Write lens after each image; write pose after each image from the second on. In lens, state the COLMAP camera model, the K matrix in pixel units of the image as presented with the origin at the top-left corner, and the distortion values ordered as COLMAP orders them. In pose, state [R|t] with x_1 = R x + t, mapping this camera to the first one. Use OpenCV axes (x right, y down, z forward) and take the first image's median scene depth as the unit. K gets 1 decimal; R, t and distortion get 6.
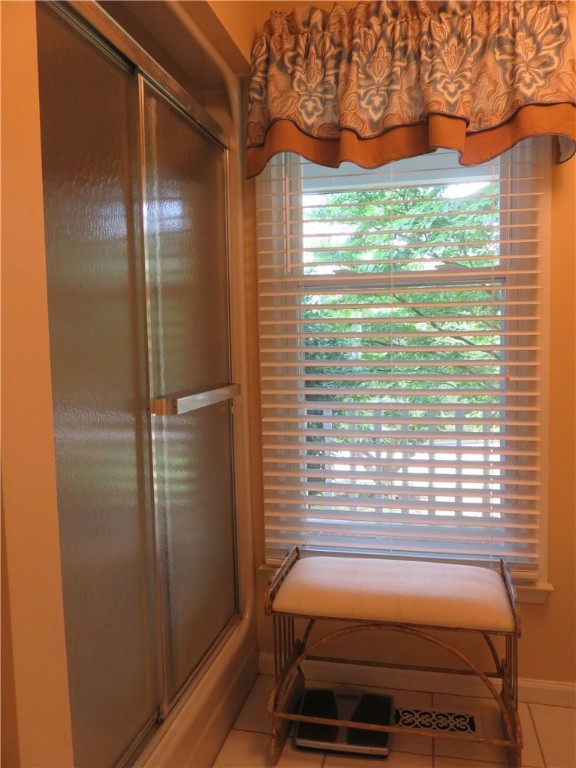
lens RADIAL K [[573.4, 0, 290.6], [0, 573.4, 388.1], [0, 0, 1]] dist [-0.015234, -0.003966]
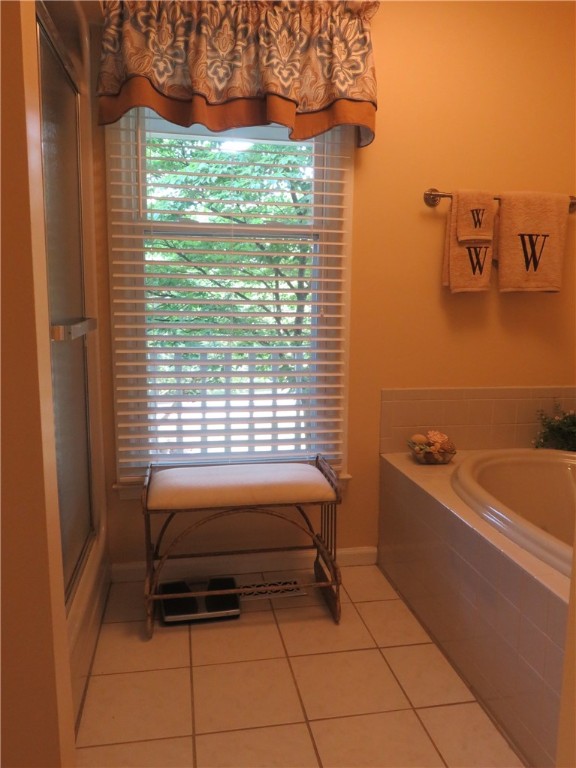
lens RADIAL K [[573.4, 0, 287.4], [0, 573.4, 380.8], [0, 0, 1]] dist [-0.015234, -0.003966]
pose [[0.923127, -0.030258, 0.383302, -0.185505], [0.002201, 0.997298, 0.073426, 0.034639], [-0.384488, -0.066937, 0.920700, -0.155270]]
